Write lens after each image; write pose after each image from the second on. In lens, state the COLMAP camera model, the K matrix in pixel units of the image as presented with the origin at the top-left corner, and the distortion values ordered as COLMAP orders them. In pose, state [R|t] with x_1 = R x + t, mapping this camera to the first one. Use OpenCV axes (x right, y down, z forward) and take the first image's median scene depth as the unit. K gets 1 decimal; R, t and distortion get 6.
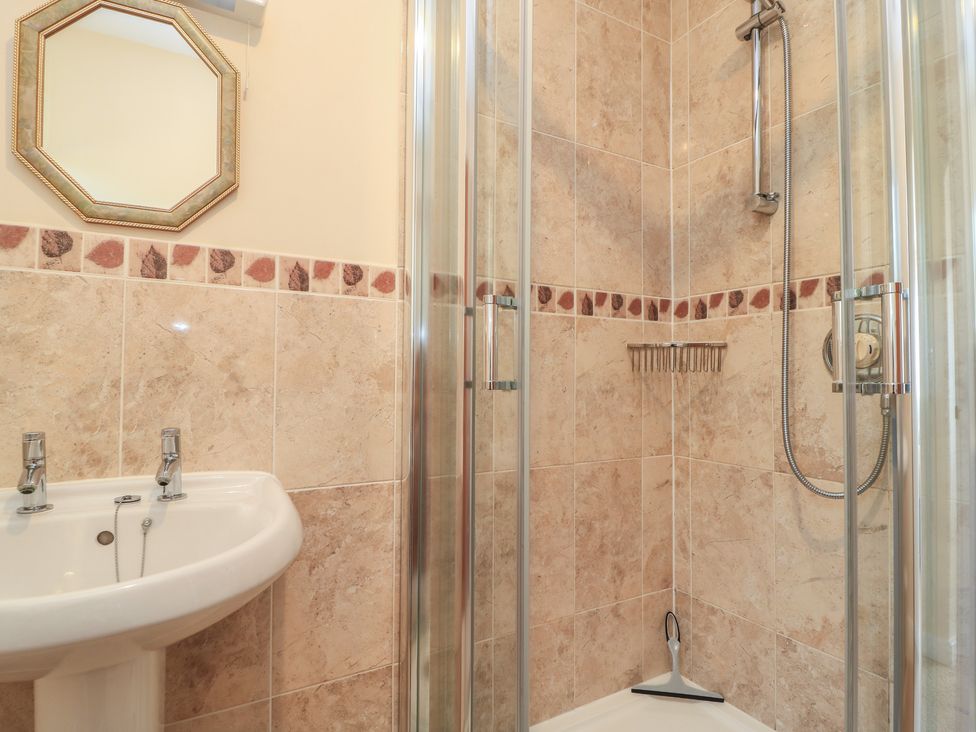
lens RADIAL K [[644.8, 0, 488.0], [0, 644.8, 356.6], [0, 0, 1]] dist [0.004083, 0.000340]
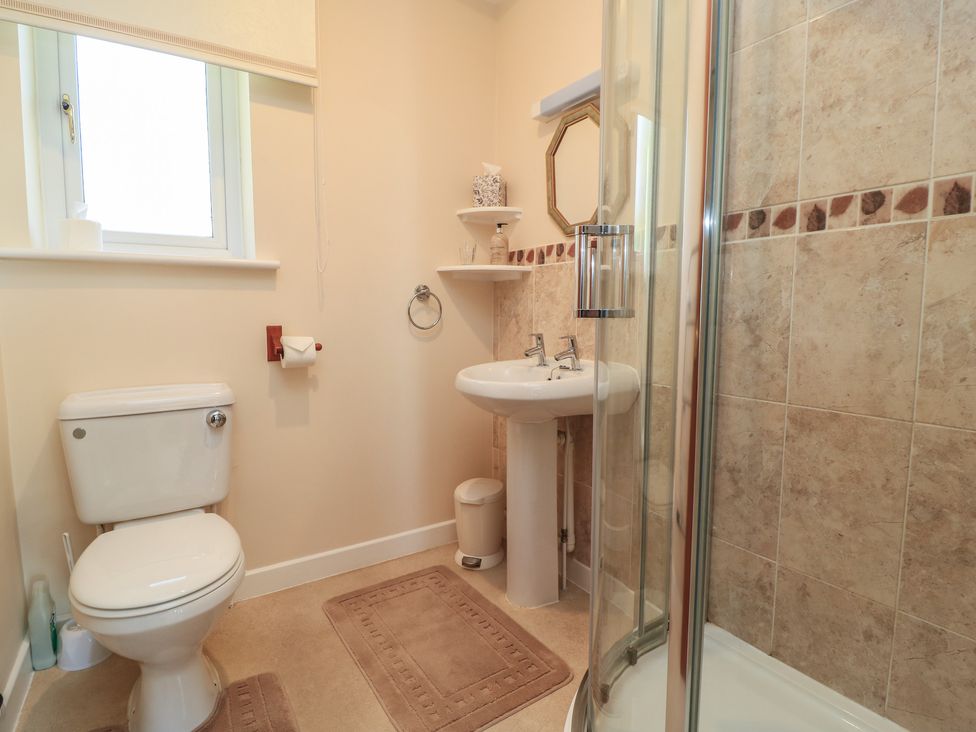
lens RADIAL K [[560.3, 0, 488.0], [0, 560.3, 366.0], [0, 0, 1]] dist [-0.015241, -0.001308]
pose [[-0.079478, 0.092467, -0.992539, 0.804408], [0.038421, 0.995233, 0.089642, 0.024751], [0.996096, -0.031010, -0.082651, 0.563007]]
